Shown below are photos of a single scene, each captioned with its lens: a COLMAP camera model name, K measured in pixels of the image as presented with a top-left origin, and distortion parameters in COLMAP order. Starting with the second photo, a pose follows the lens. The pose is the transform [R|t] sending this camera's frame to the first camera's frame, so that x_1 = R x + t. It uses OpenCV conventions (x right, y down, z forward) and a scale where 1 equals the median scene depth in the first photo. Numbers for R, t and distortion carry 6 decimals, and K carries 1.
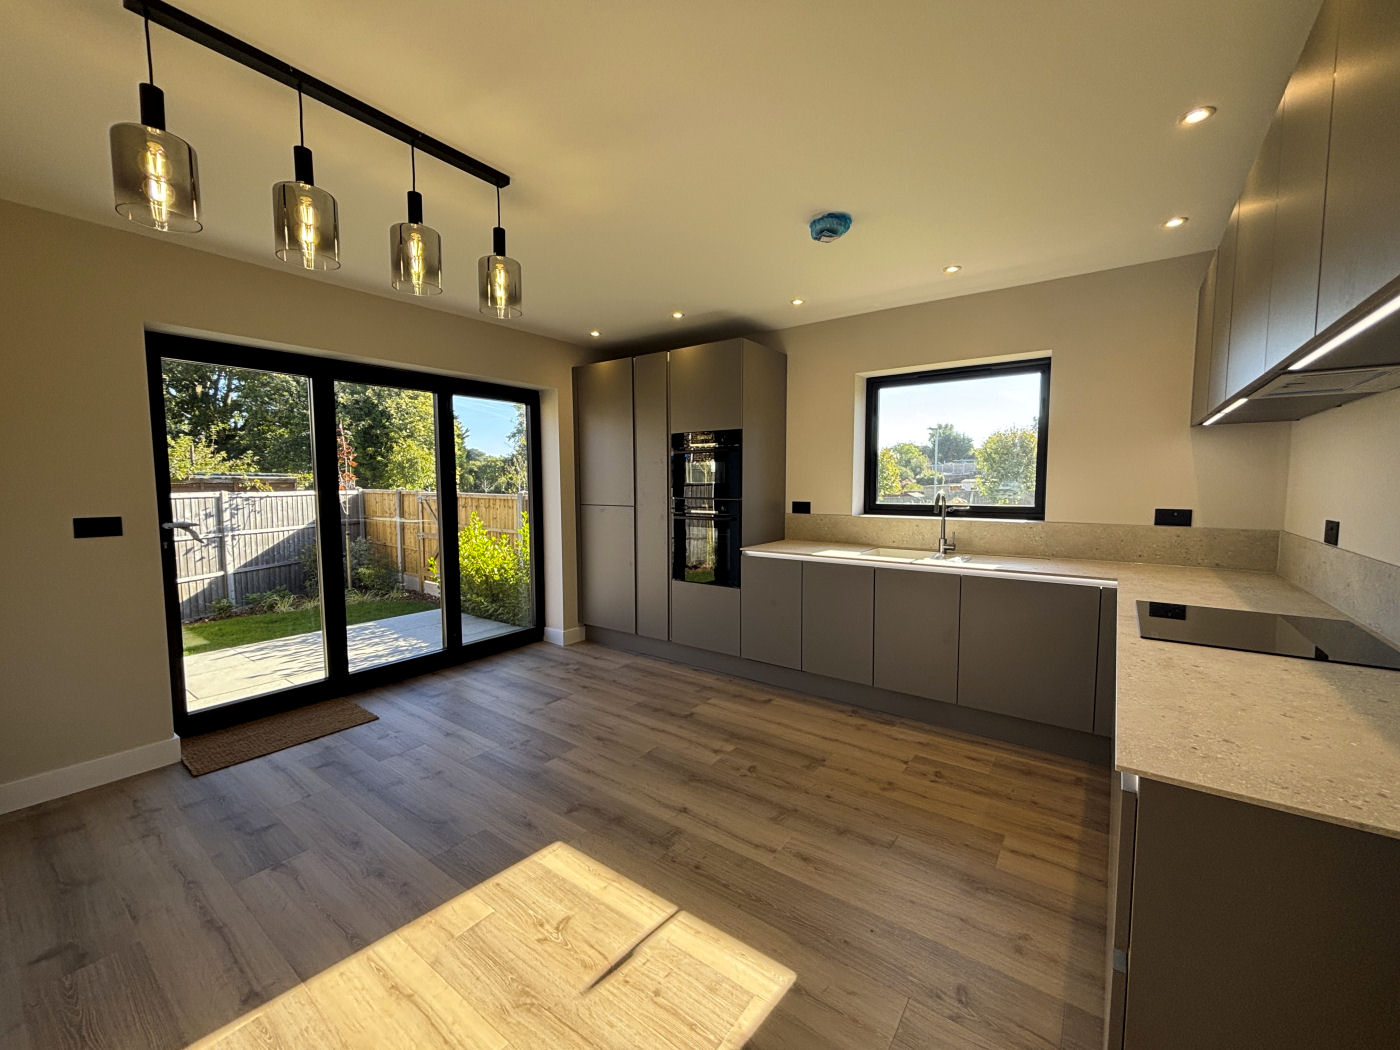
lens RADIAL K [[567.0, 0, 694.3], [0, 567.0, 527.4], [0, 0, 1]] dist [-0.001608, 0.000353]
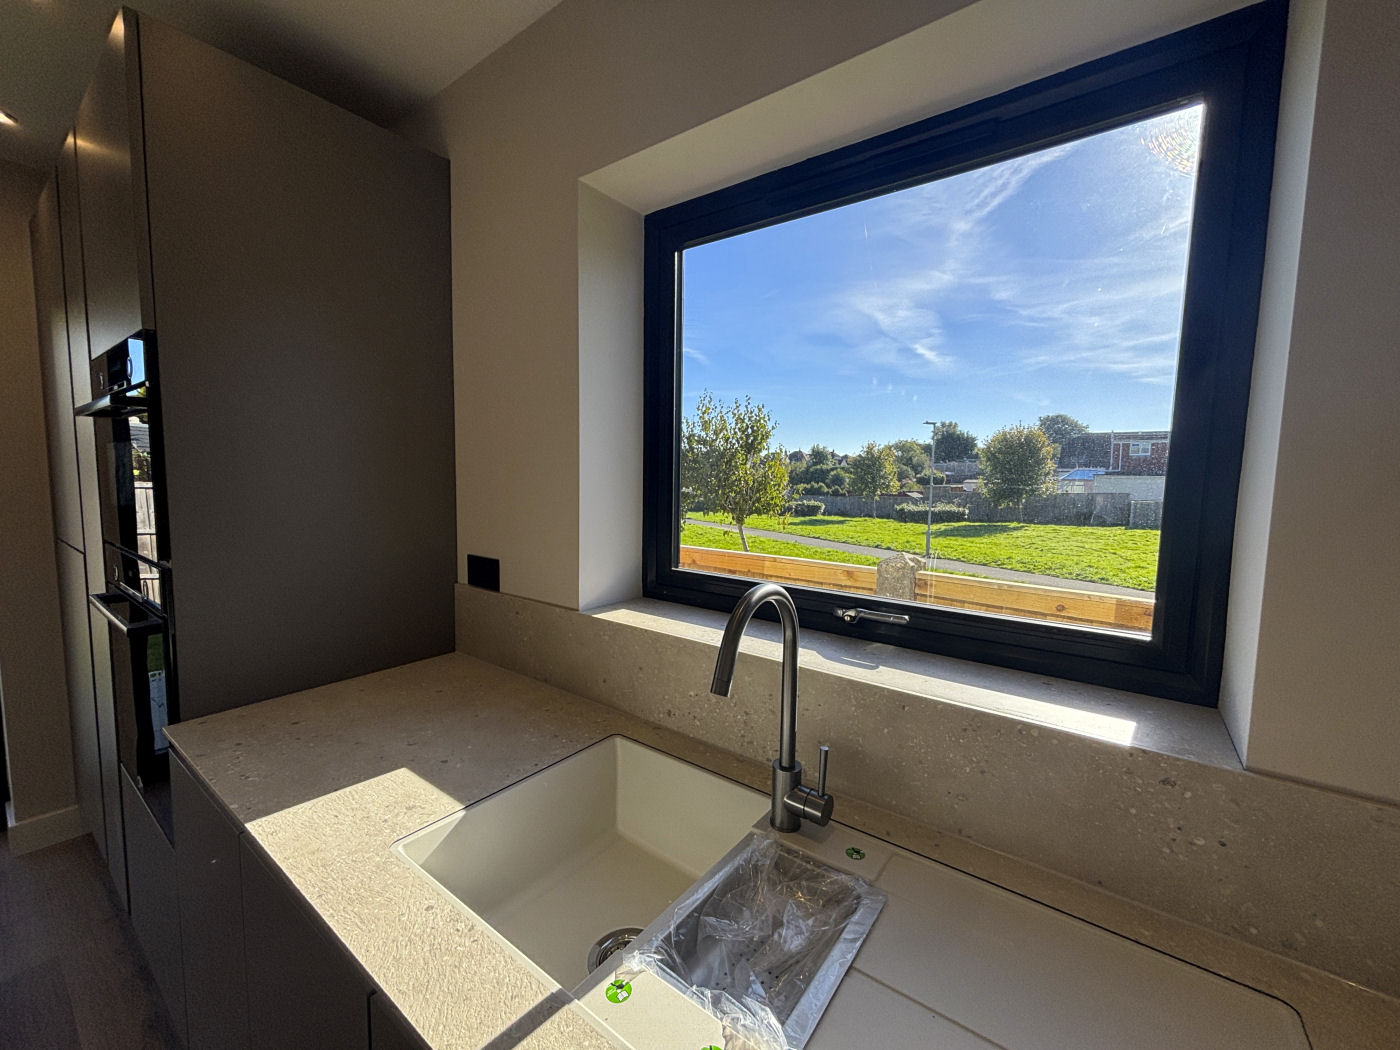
lens RADIAL K [[567.0, 0, 693.1], [0, 567.0, 526.3], [0, 0, 1]] dist [-0.001608, 0.000353]
pose [[0.999630, 0.026971, -0.003581, 0.337787], [-0.026927, 0.999567, 0.011823, -0.076022], [0.003899, -0.011722, 0.999924, 0.642015]]
